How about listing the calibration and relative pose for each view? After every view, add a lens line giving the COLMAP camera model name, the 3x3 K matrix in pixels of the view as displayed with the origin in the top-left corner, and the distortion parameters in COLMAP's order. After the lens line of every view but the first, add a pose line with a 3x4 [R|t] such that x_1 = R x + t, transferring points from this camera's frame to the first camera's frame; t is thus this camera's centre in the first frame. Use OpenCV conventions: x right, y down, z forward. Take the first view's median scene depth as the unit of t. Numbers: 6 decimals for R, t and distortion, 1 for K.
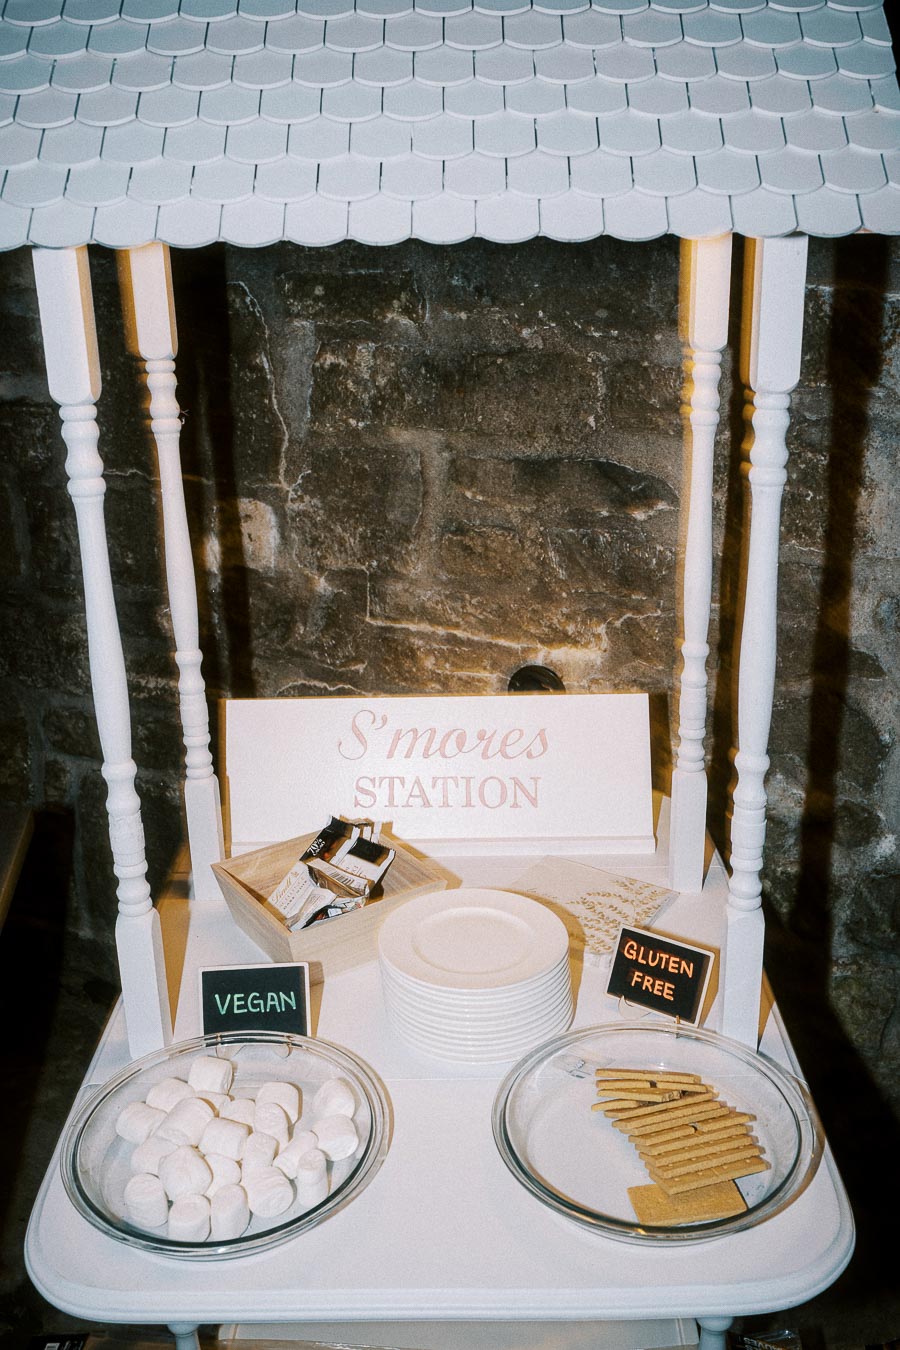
lens RADIAL K [[1282.4, 0, 450.0], [0, 1282.4, 675.0], [0, 0, 1]] dist [-0.021942, -0.002716]
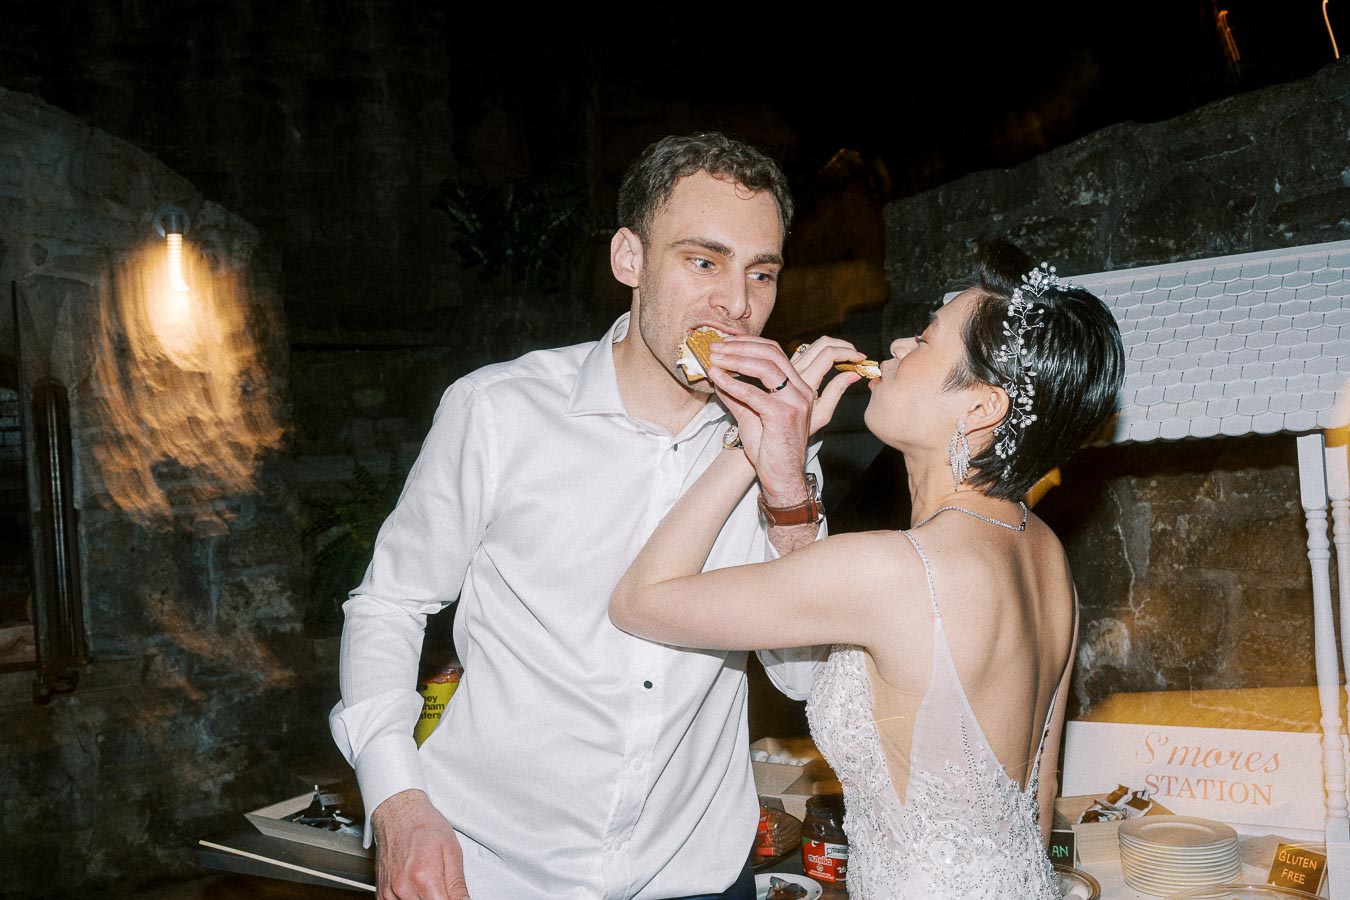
lens RADIAL K [[1282.4, 0, 675.0], [0, 1282.4, 450.0], [0, 0, 1]] dist [-0.021942, -0.002716]
pose [[0.832056, -0.047076, -0.552691, 0.276447], [-0.147039, 0.942028, -0.301601, 0.219911], [0.534848, 0.332216, 0.776898, -0.547352]]
